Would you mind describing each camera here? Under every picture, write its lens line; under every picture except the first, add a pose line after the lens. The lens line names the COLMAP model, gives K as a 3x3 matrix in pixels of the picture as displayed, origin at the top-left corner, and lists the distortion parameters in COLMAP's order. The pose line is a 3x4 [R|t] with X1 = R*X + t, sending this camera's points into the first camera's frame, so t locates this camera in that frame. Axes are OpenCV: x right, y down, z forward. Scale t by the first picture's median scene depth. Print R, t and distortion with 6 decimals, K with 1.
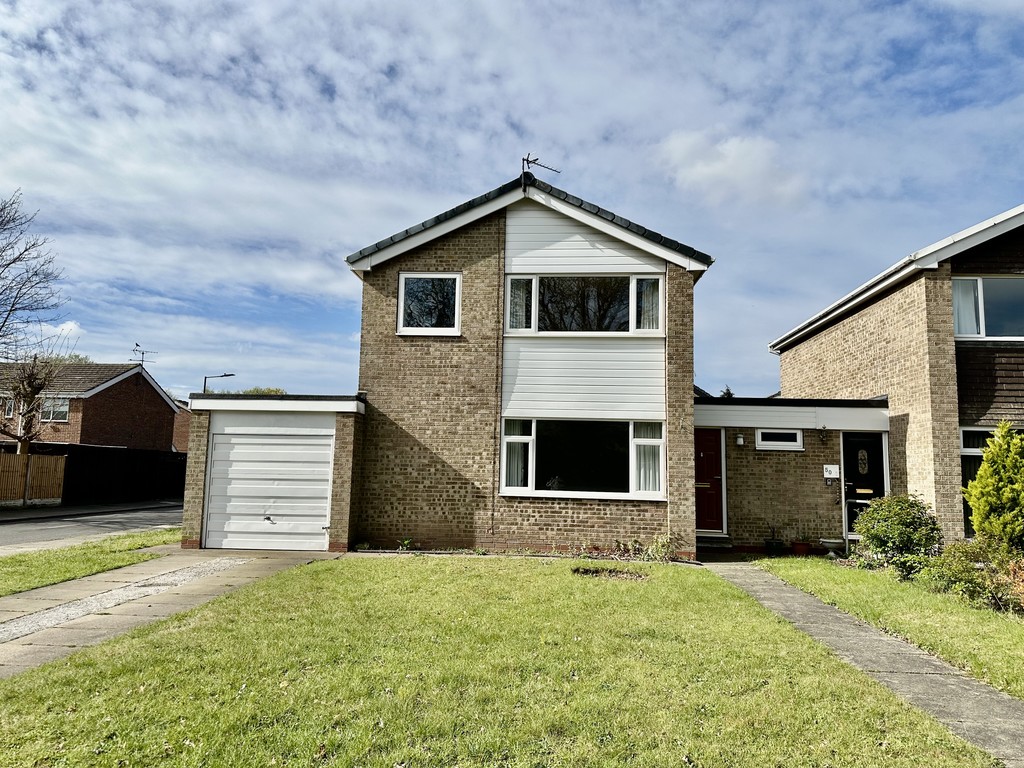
lens RADIAL K [[686.3, 0, 509.8], [0, 686.3, 386.1], [0, 0, 1]] dist [0.028180, -0.029288]
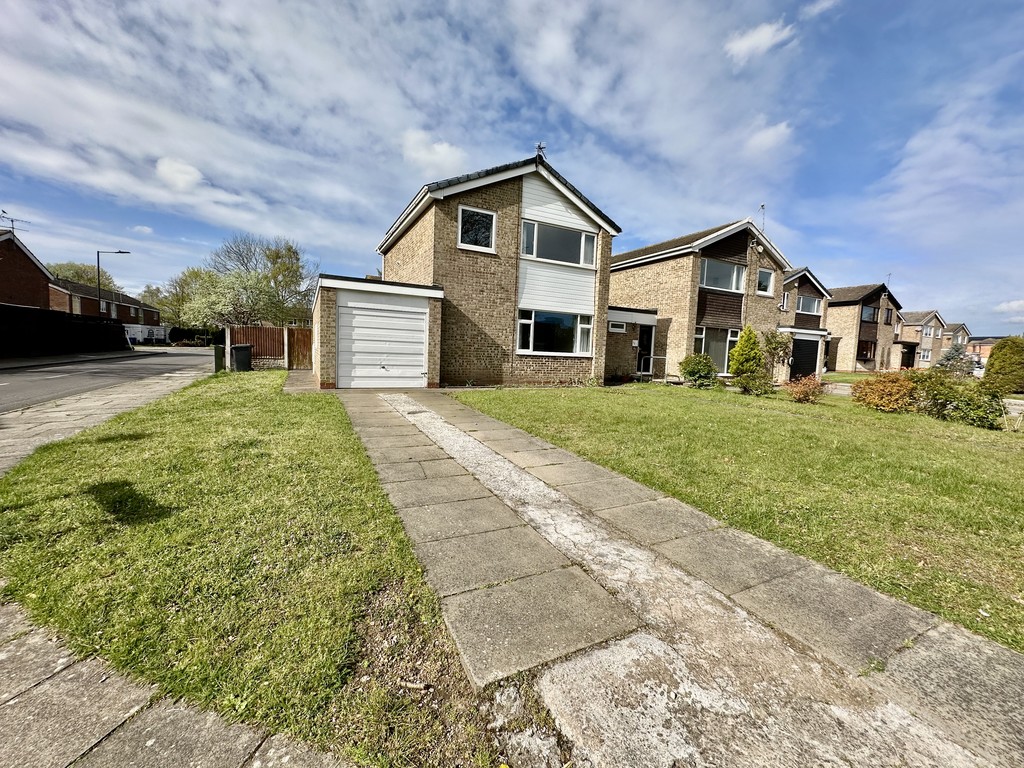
lens RADIAL K [[407.1, 0, 494.5], [0, 407.1, 380.0], [0, 0, 1]] dist [-0.000280, -0.002144]
pose [[0.865028, -0.023432, 0.501176, -0.567802], [-0.084188, 0.977967, 0.191032, 0.032481], [-0.494610, -0.207441, 0.843996, 0.147442]]
